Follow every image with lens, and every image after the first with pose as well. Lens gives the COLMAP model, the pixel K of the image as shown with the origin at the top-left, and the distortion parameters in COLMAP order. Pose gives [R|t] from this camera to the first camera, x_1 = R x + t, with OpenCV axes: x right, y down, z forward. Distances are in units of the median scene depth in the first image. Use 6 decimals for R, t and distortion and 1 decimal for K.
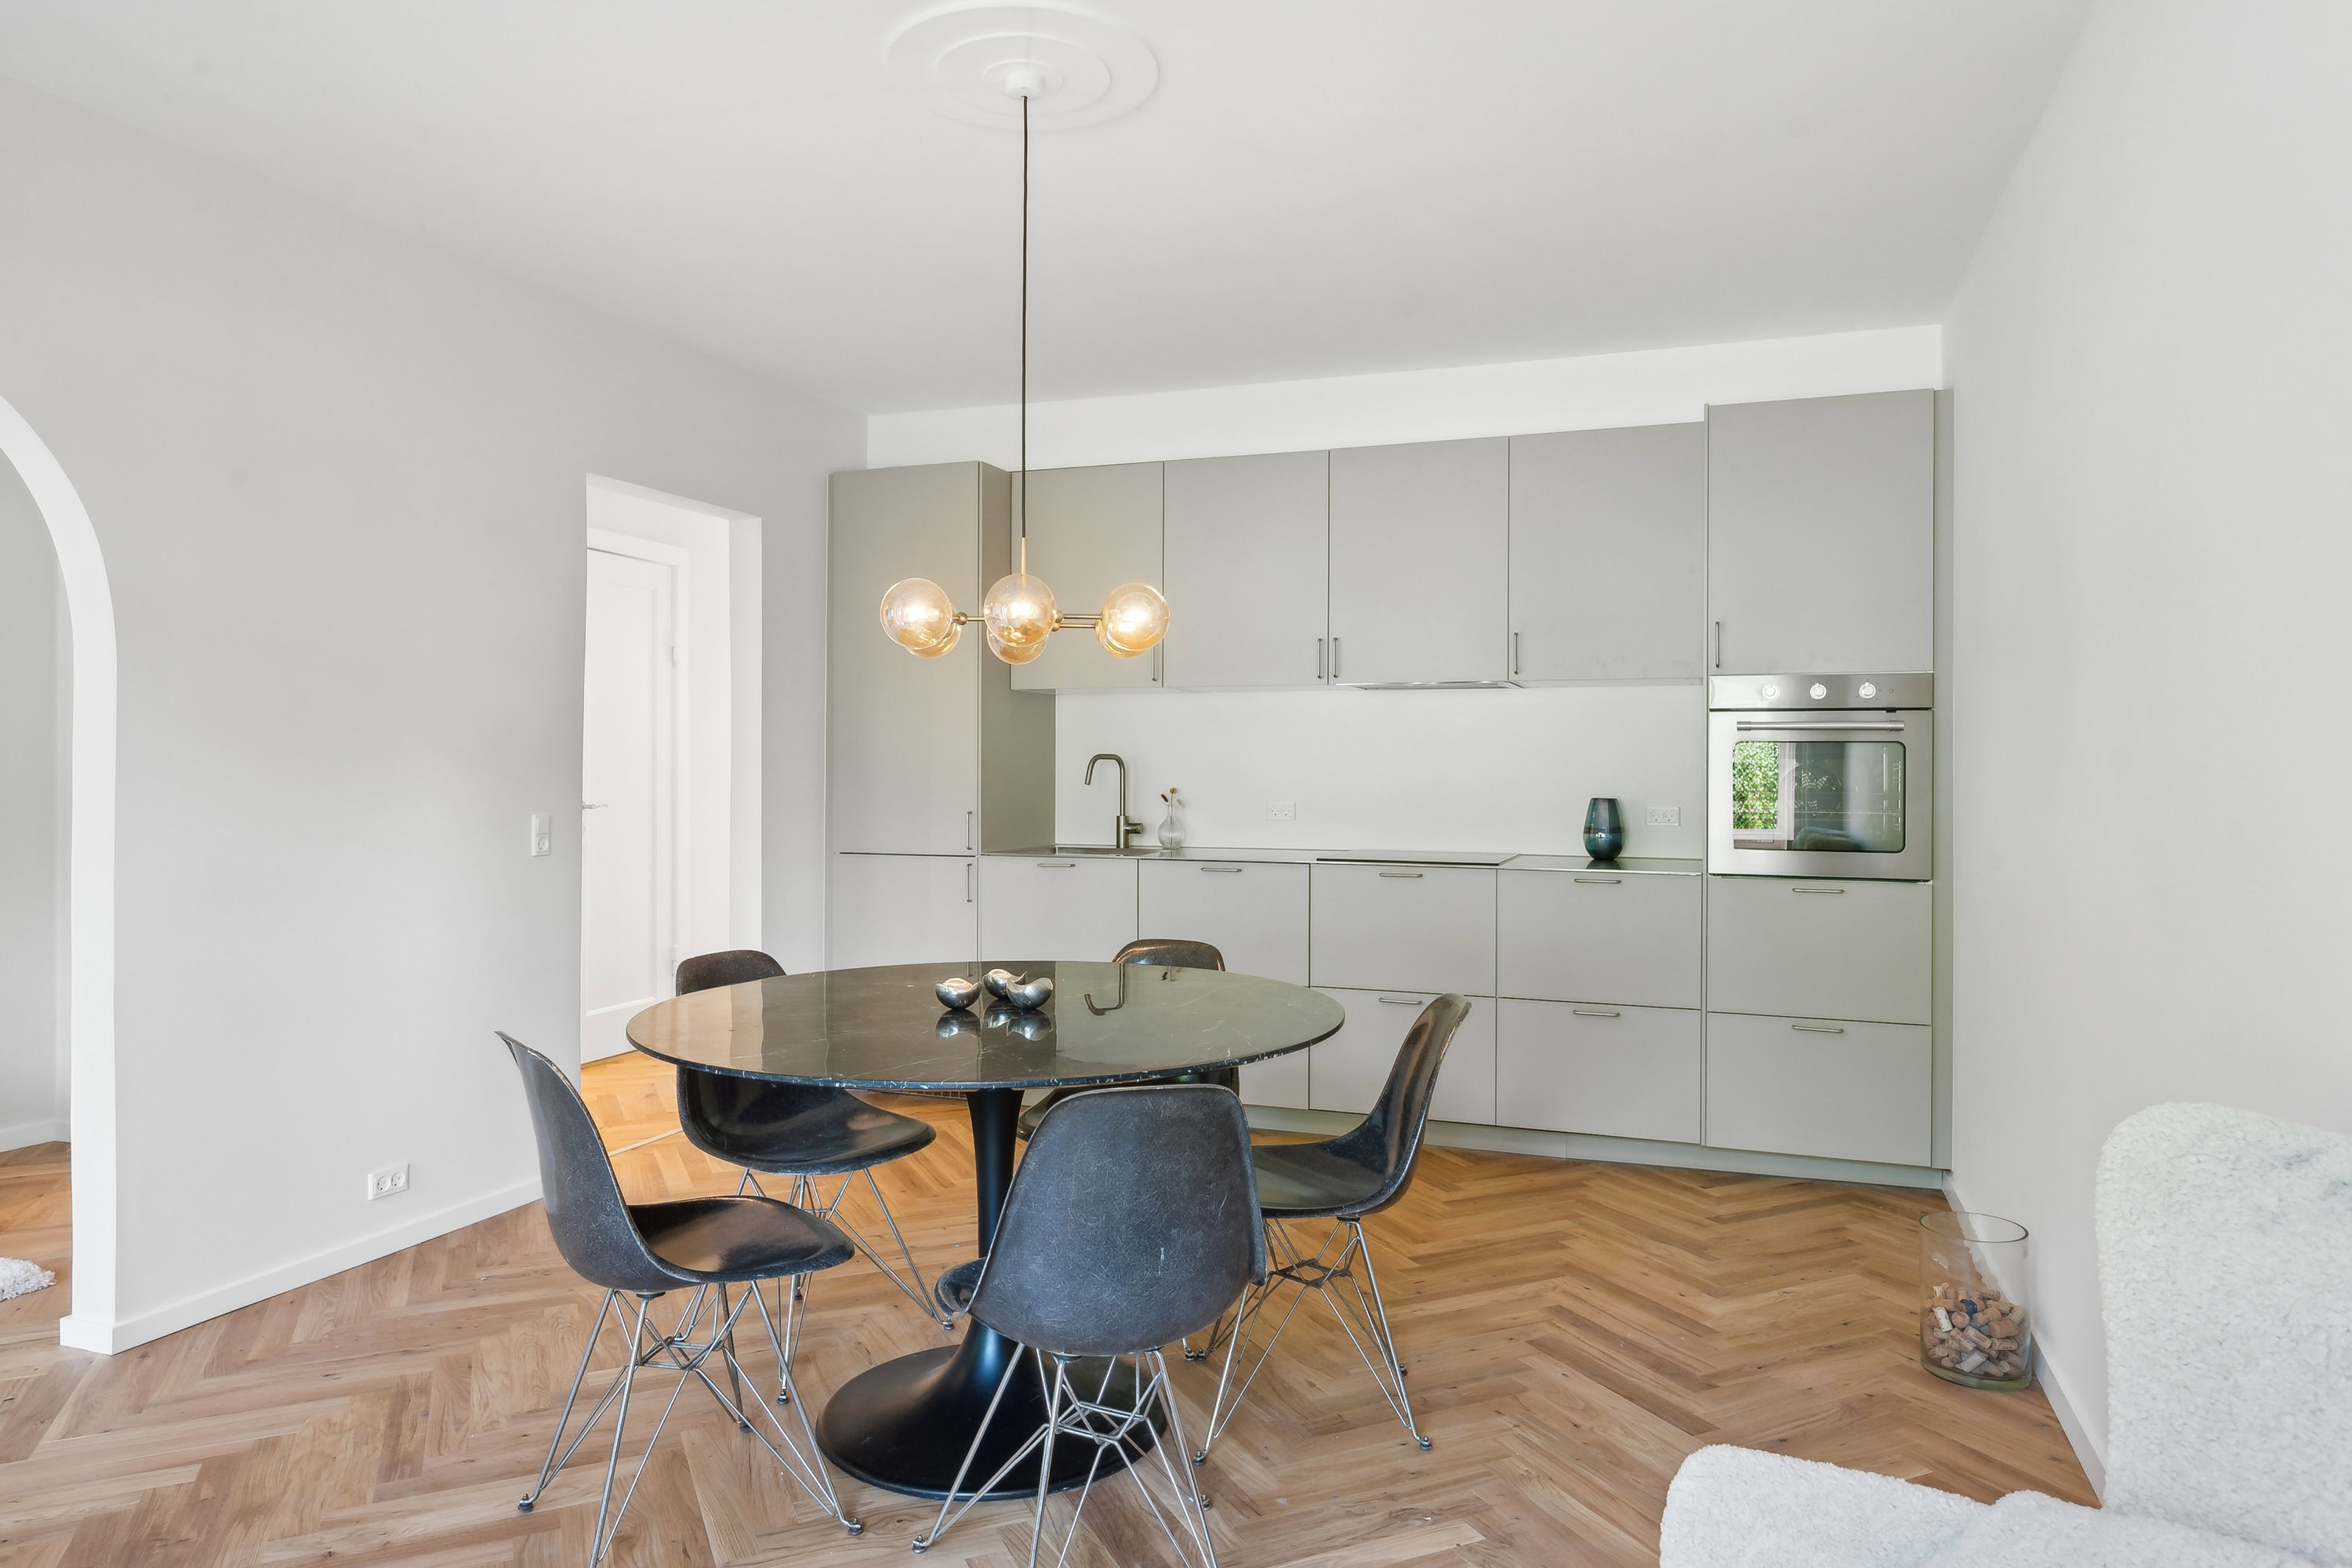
lens RADIAL K [[1502.7, 0, 1186.1], [0, 1502.7, 745.2], [0, 0, 1]] dist [0.001758, 0.001131]
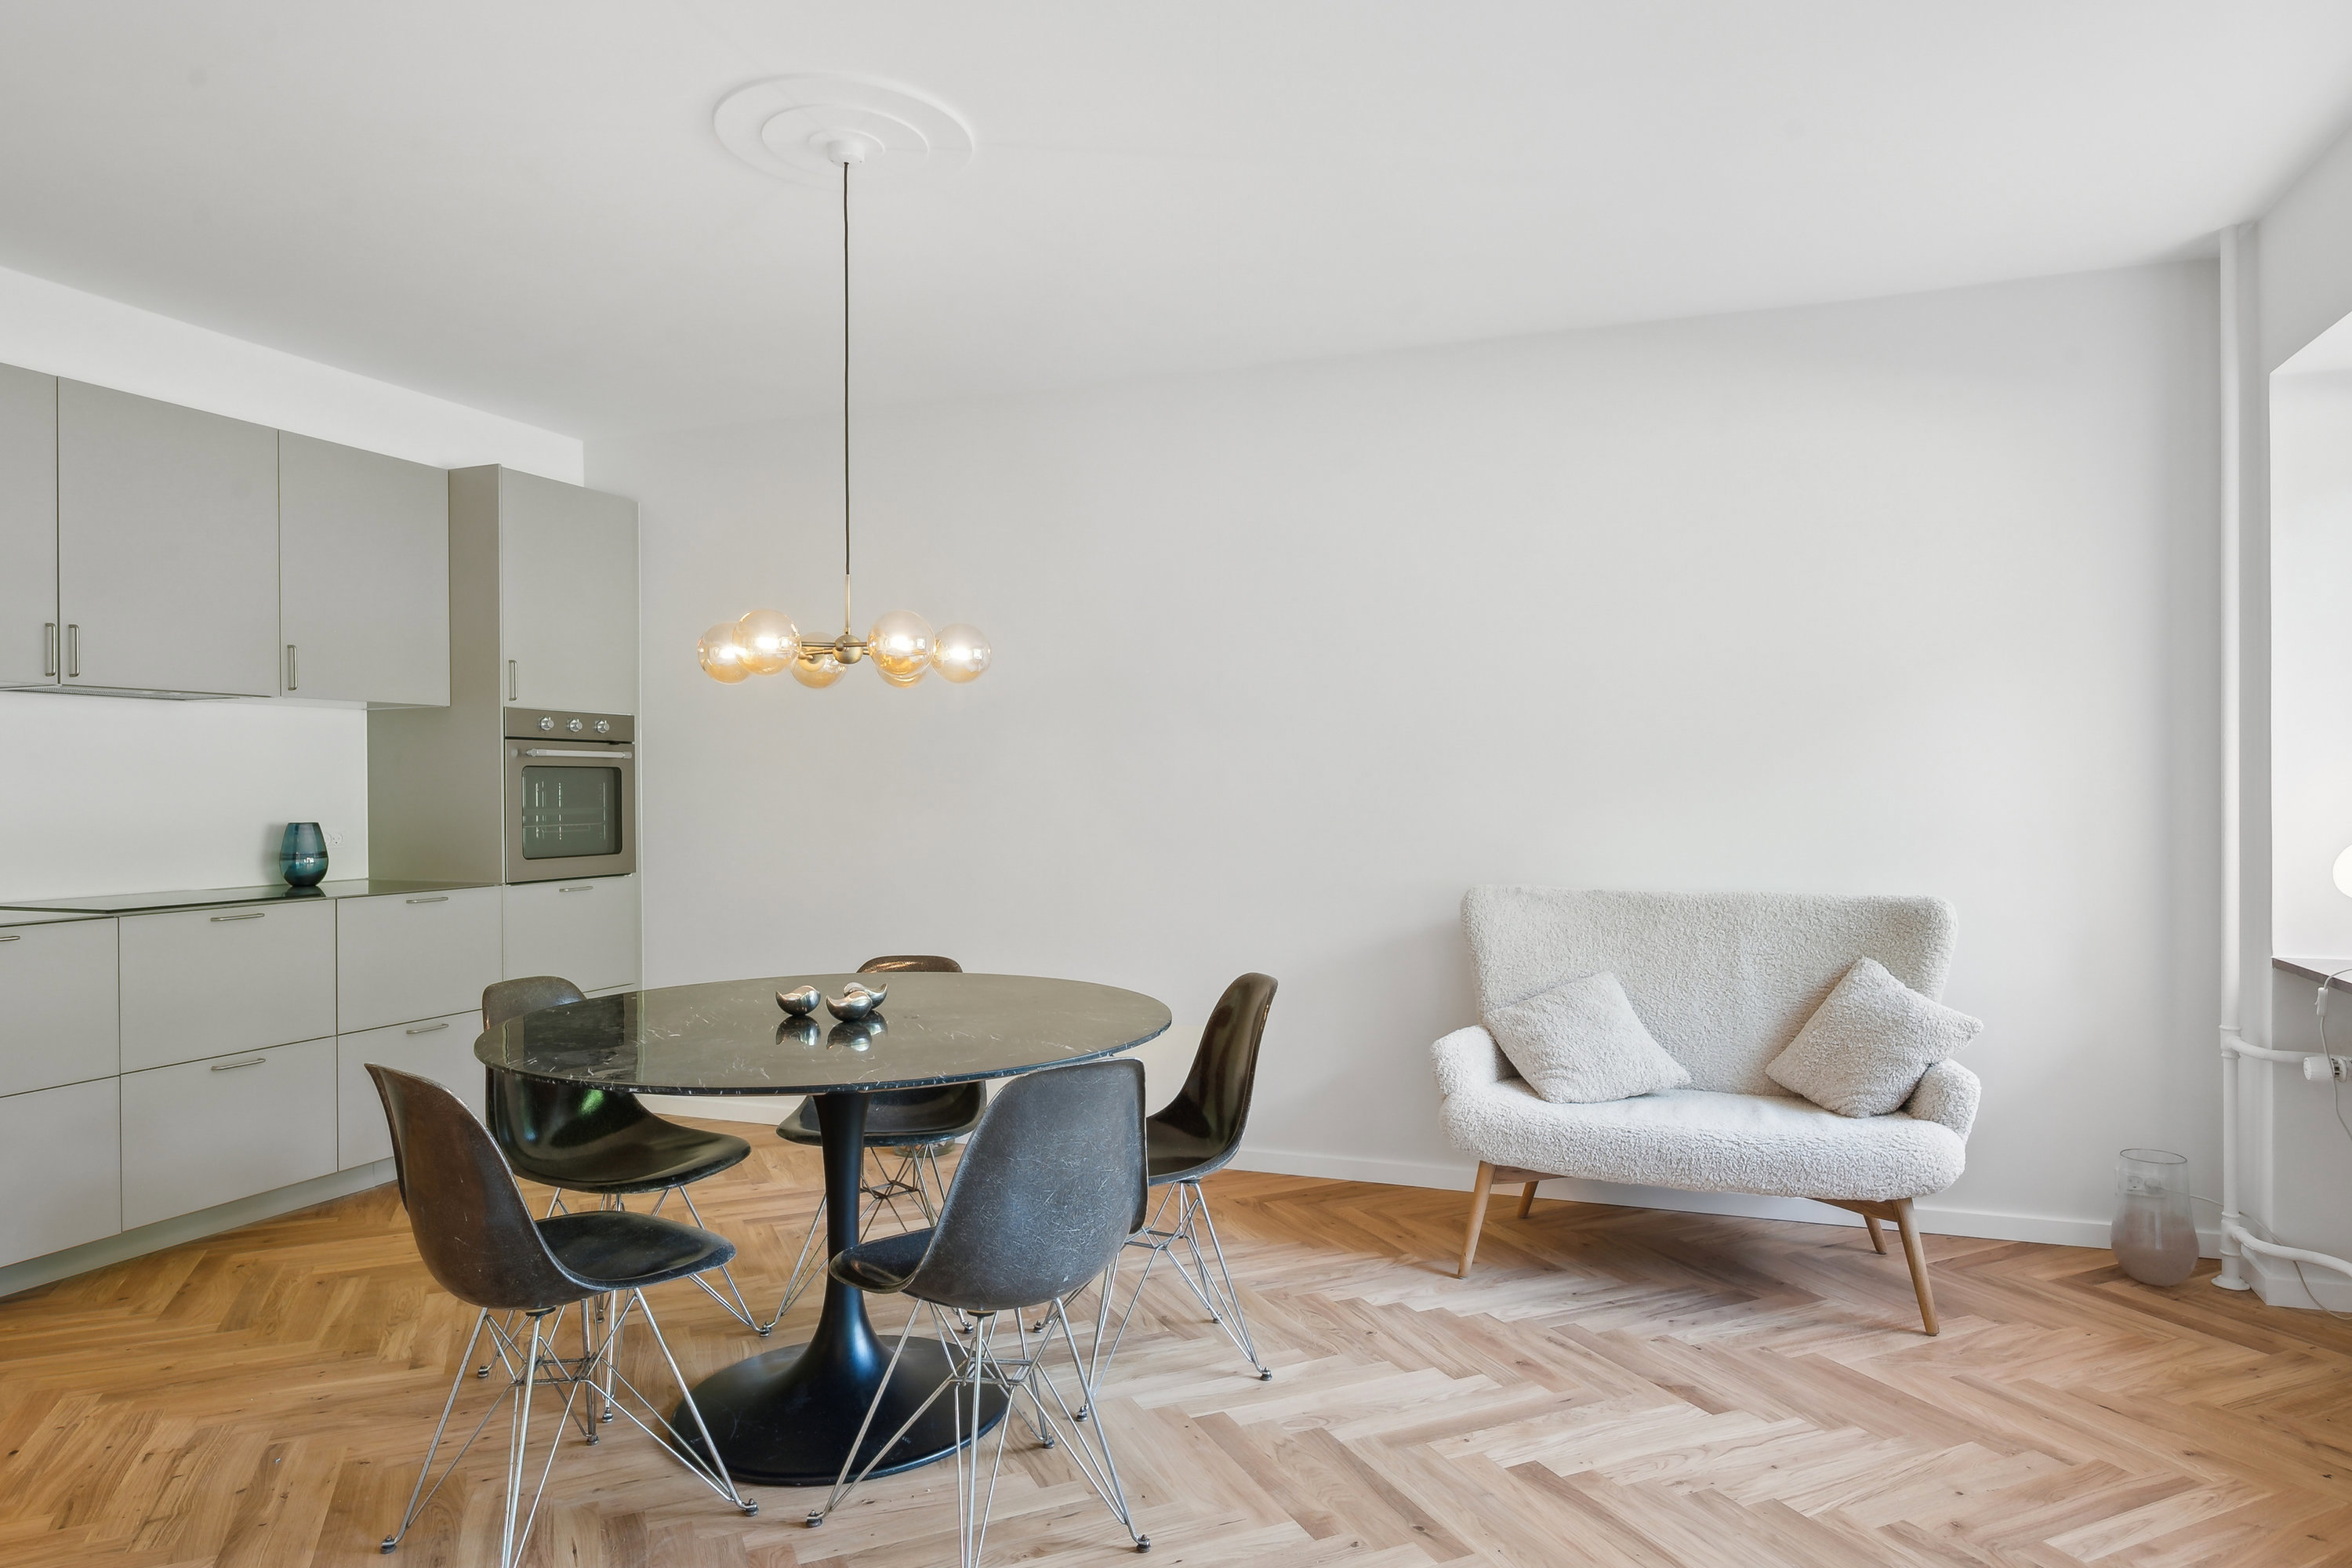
lens RADIAL K [[1430.5, 0, 1191.8], [0, 1430.5, 782.8], [0, 0, 1]] dist [-0.001099, -0.000002]
pose [[0.007845, -0.004926, 0.999957, -0.650387], [-0.008319, 0.999953, 0.004992, 0.000706], [-0.999935, -0.008357, 0.007803, 0.436427]]
